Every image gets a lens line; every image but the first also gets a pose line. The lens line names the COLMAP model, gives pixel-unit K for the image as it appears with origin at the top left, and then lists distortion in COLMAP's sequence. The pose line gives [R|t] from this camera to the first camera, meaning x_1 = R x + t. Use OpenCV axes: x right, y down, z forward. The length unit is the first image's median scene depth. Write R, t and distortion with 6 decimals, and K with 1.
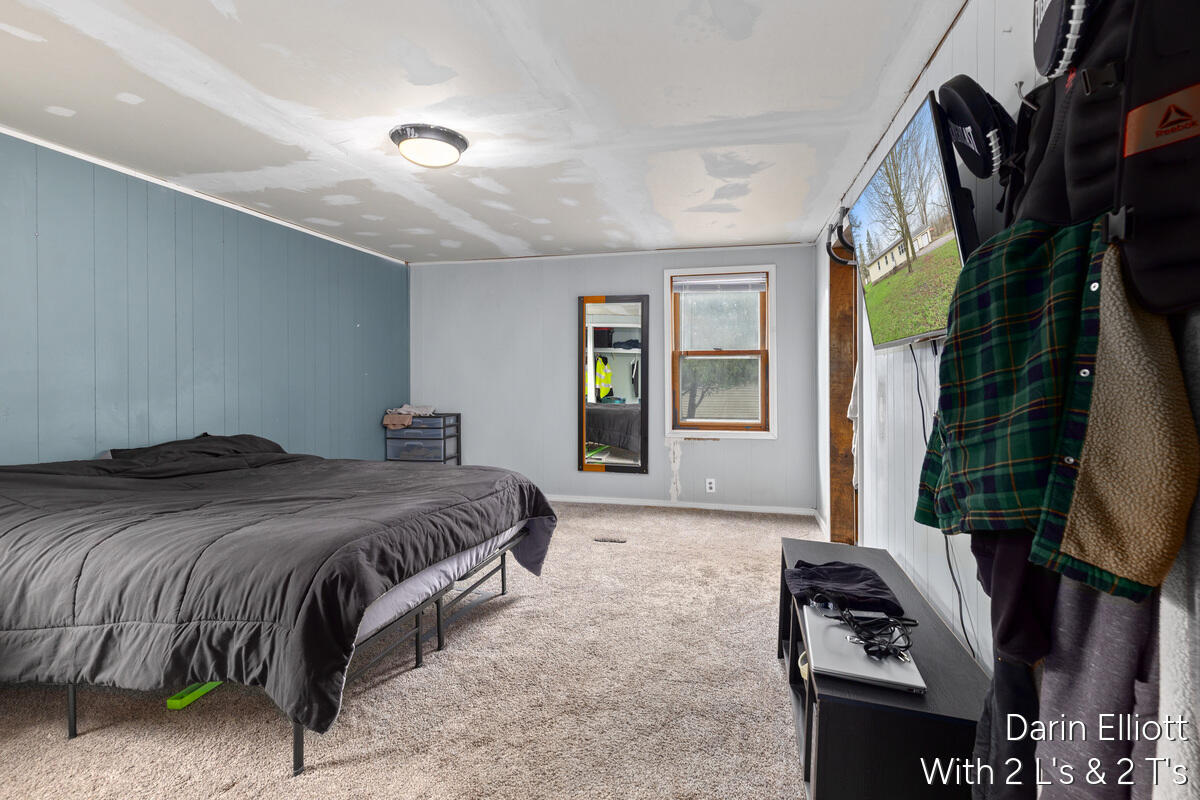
lens RADIAL K [[580.9, 0, 621.5], [0, 580.9, 384.5], [0, 0, 1]] dist [0.023116, -0.000112]
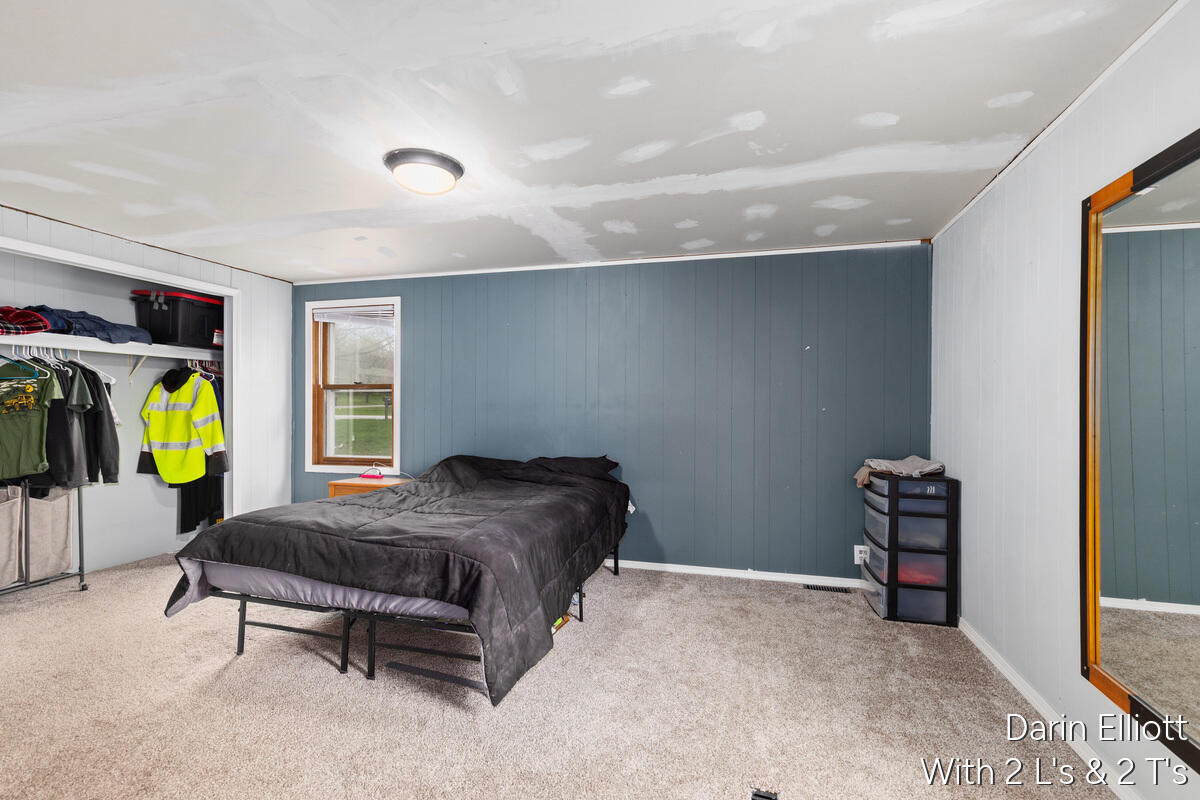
lens RADIAL K [[550.7, 0, 601.1], [0, 550.7, 405.5], [0, 0, 1]] dist [-0.000480, -0.000175]
pose [[-0.081912, -0.001415, -0.996639, 0.419174], [-0.026179, 0.999657, 0.000732, -0.019530], [0.996296, 0.026150, -0.081921, 1.024426]]
